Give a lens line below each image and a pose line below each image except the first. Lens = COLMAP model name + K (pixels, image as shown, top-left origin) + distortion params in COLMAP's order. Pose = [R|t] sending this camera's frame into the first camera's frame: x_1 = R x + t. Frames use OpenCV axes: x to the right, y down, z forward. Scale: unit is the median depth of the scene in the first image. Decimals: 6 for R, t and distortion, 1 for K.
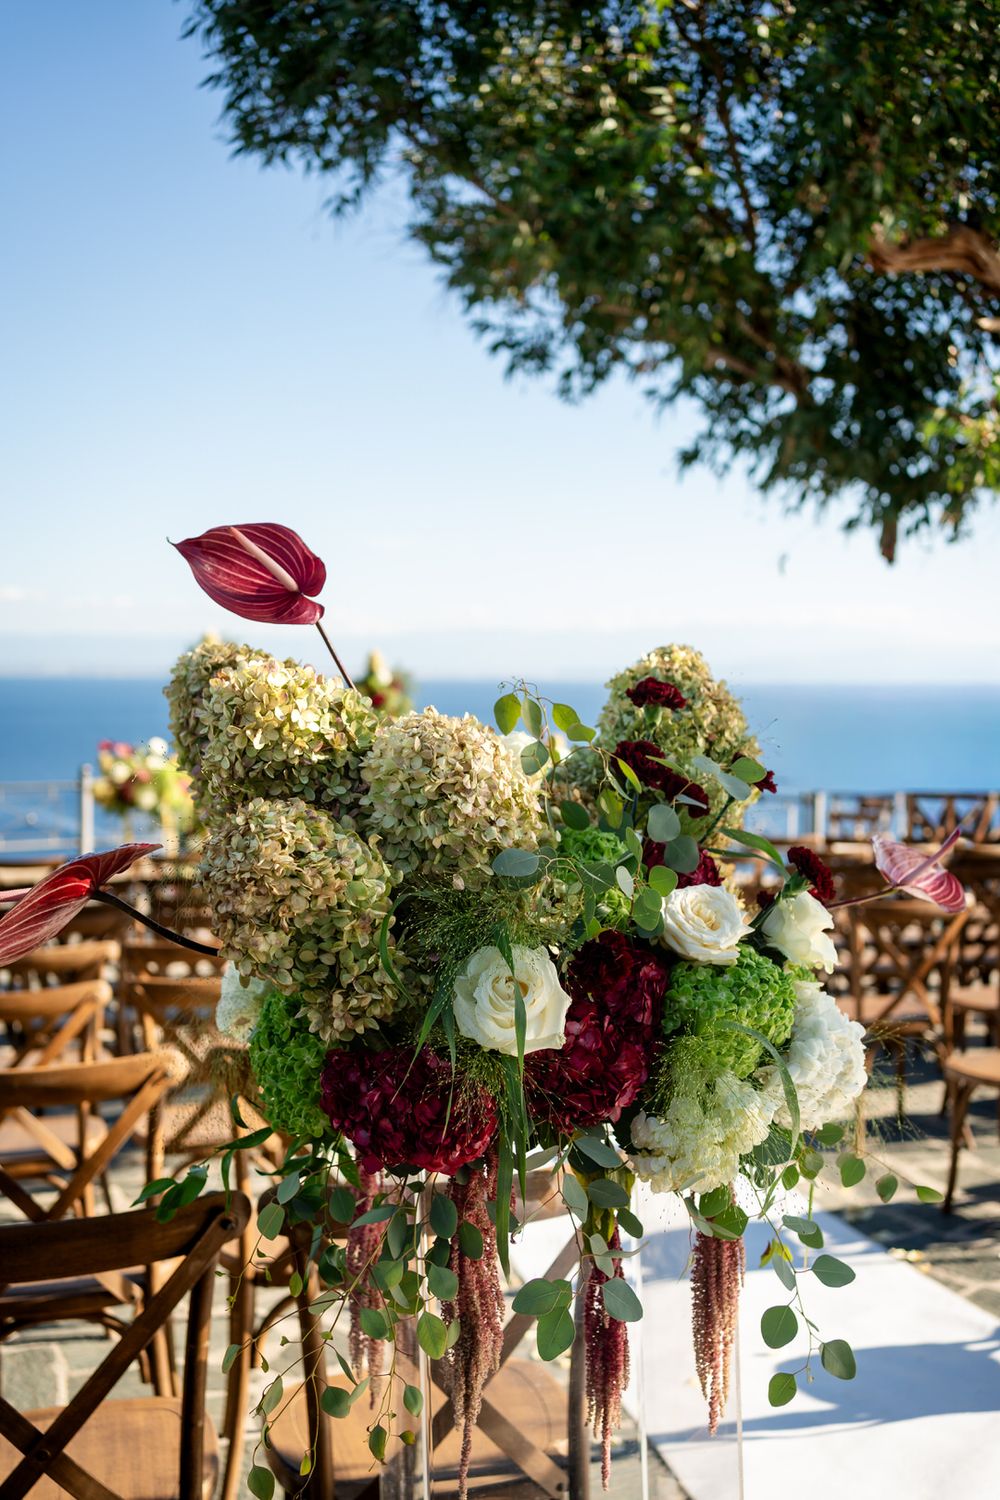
lens RADIAL K [[1445.9, 0, 504.0], [0, 1445.9, 752.5], [0, 0, 1]] dist [-0.062428, 0.000000]
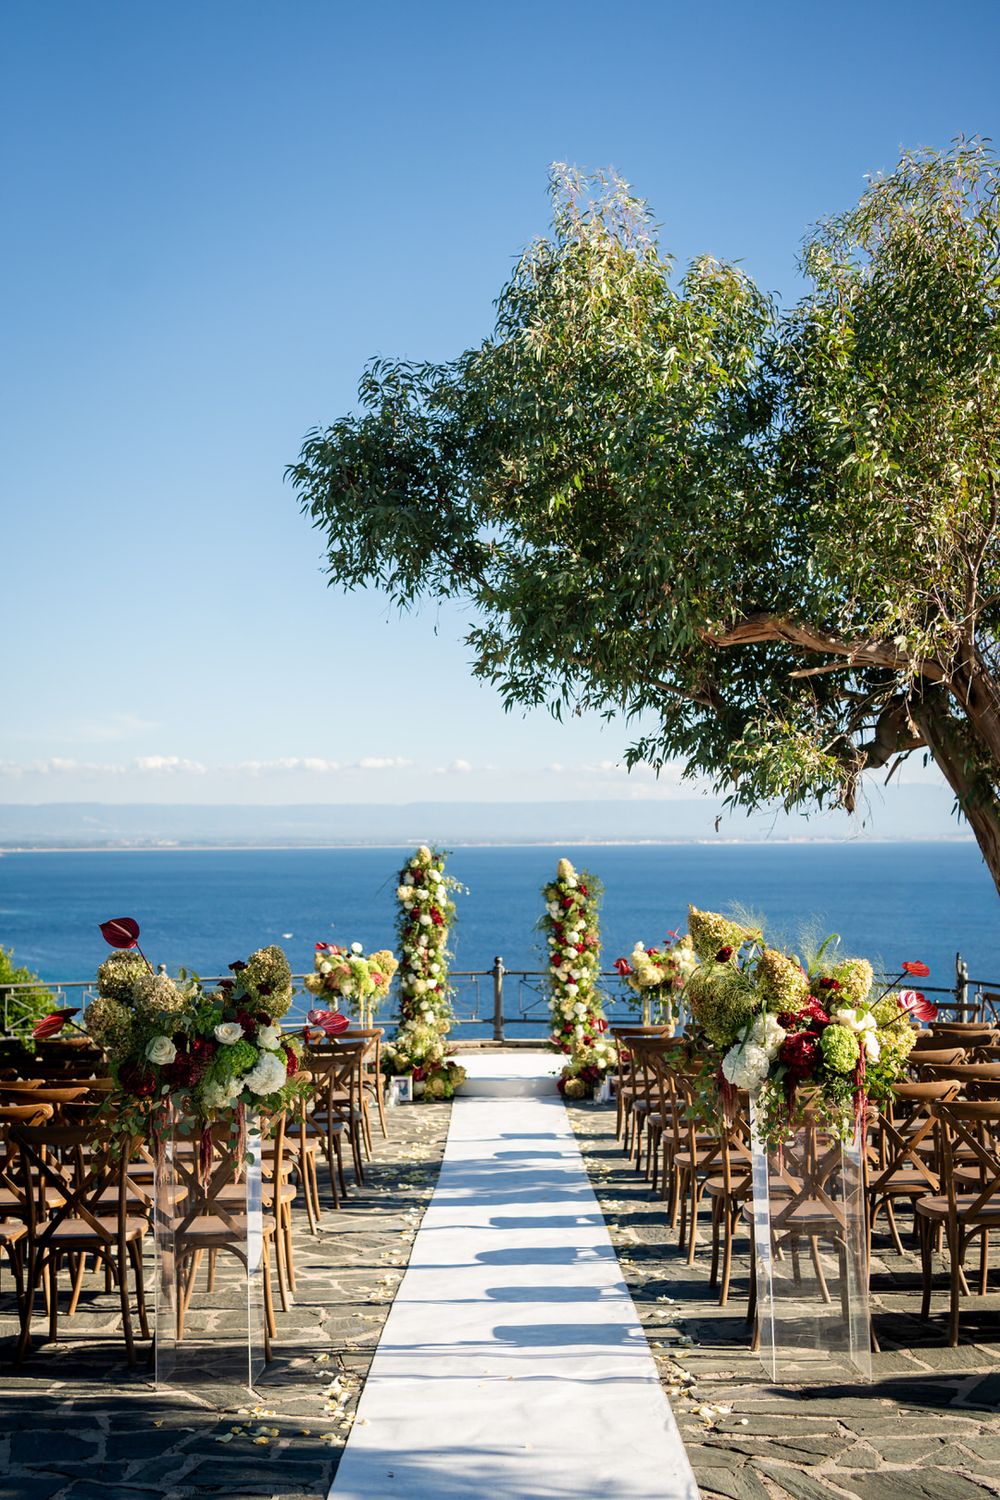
lens RADIAL K [[1445.9, 0, 507.6], [0, 1445.9, 760.7], [0, 0, 1]] dist [-0.062428, 0.000000]
pose [[0.977463, -0.037119, -0.207819, 0.332299], [0.011901, 0.992544, -0.121308, -0.022870], [0.210772, 0.116101, 0.970616, -0.501831]]
